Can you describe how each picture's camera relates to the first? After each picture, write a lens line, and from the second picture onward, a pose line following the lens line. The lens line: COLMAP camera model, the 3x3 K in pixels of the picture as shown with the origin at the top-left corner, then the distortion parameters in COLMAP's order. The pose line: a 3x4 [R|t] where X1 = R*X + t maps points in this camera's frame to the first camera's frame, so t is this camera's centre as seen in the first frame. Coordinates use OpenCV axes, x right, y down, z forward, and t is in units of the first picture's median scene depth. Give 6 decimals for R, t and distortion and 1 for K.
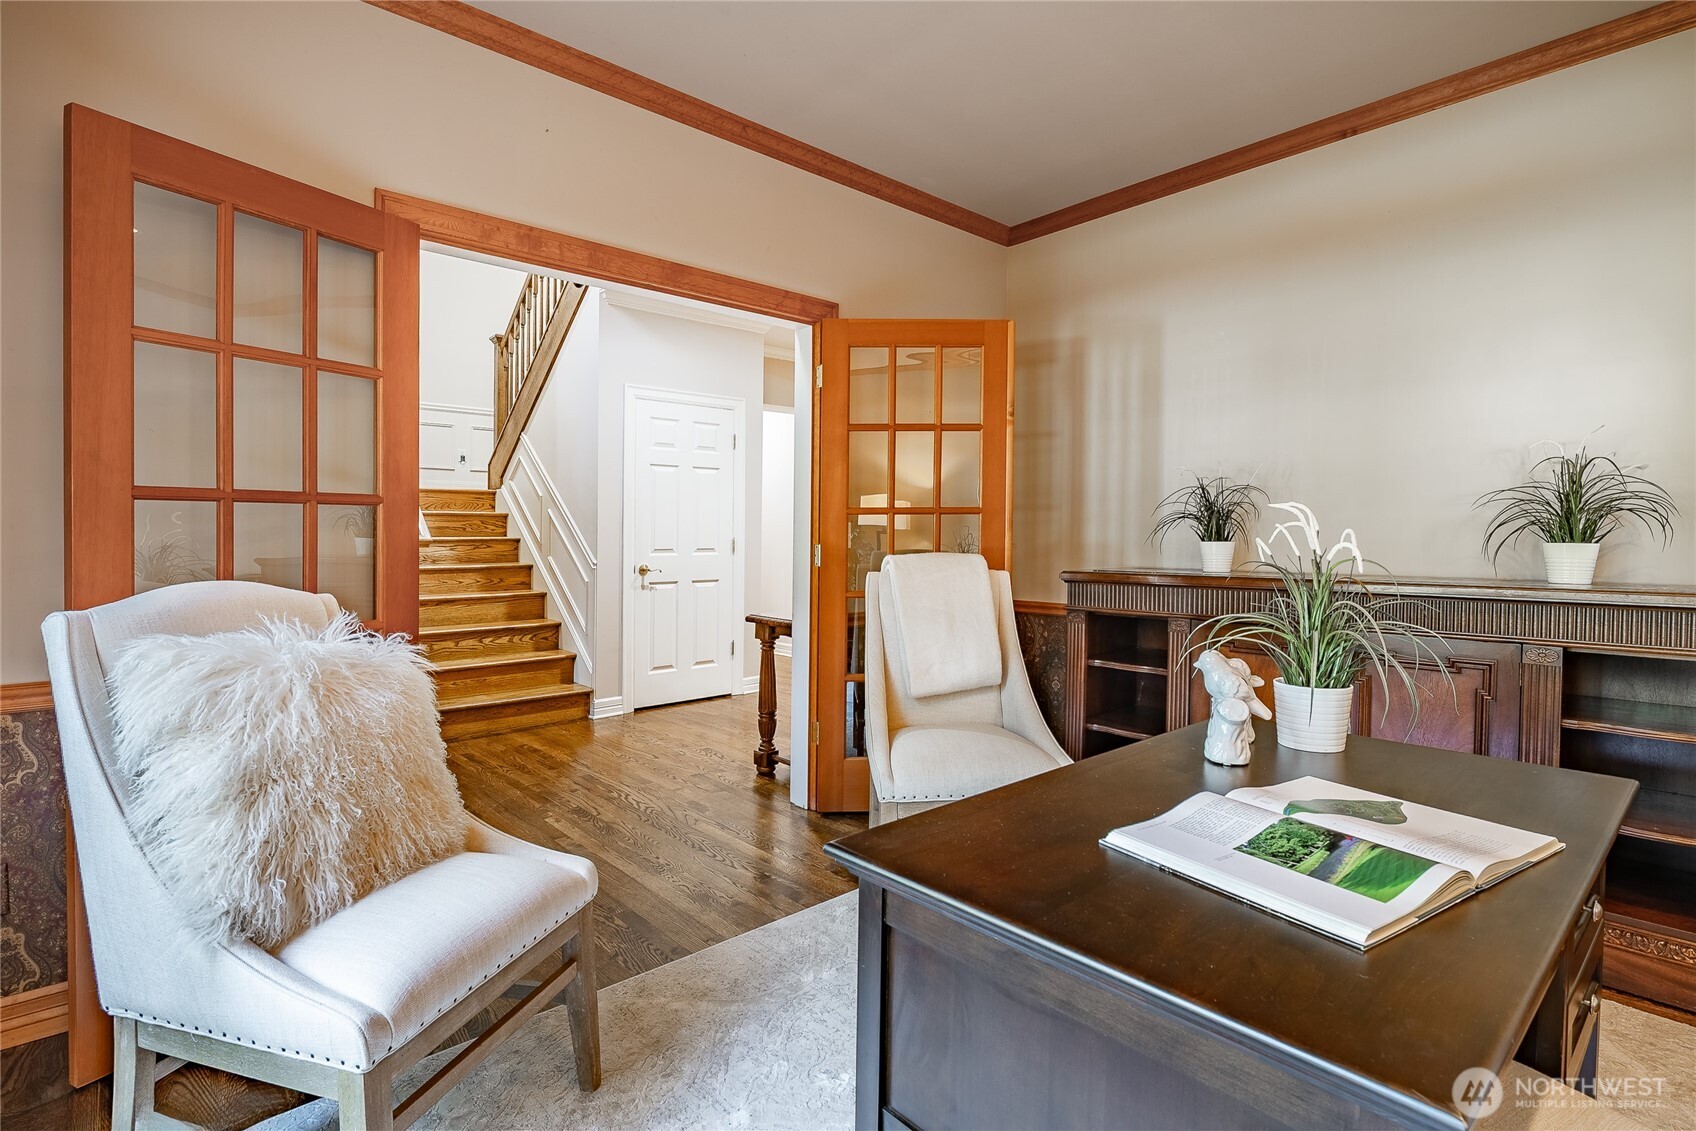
lens RADIAL K [[796.9, 0, 847.1], [0, 796.9, 549.6], [0, 0, 1]] dist [-0.011193, -0.000063]
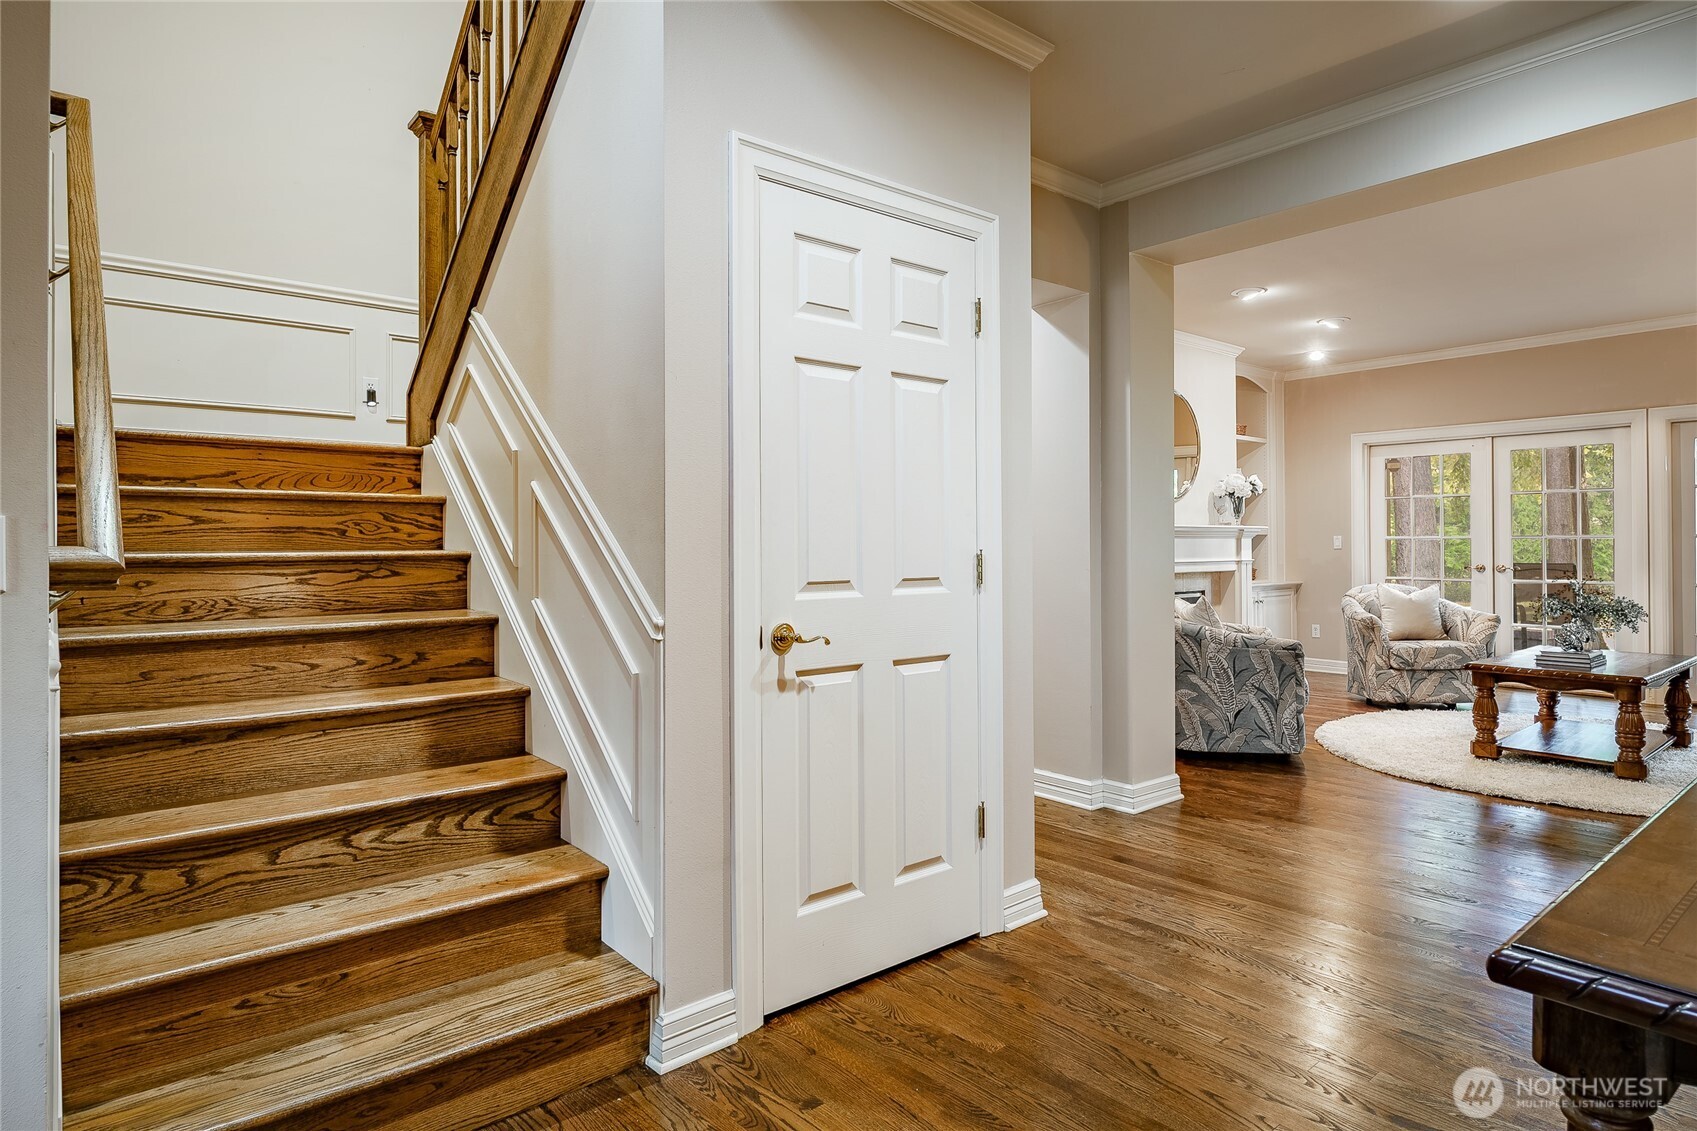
lens RADIAL K [[1018.9, 0, 856.2], [0, 1018.9, 568.7], [0, 0, 1]] dist [0.021331, 0.001965]
pose [[0.997987, -0.003349, -0.063331, -0.181301], [0.003840, 0.999964, 0.007630, -0.010158], [0.063303, -0.007858, 0.997963, 0.498225]]
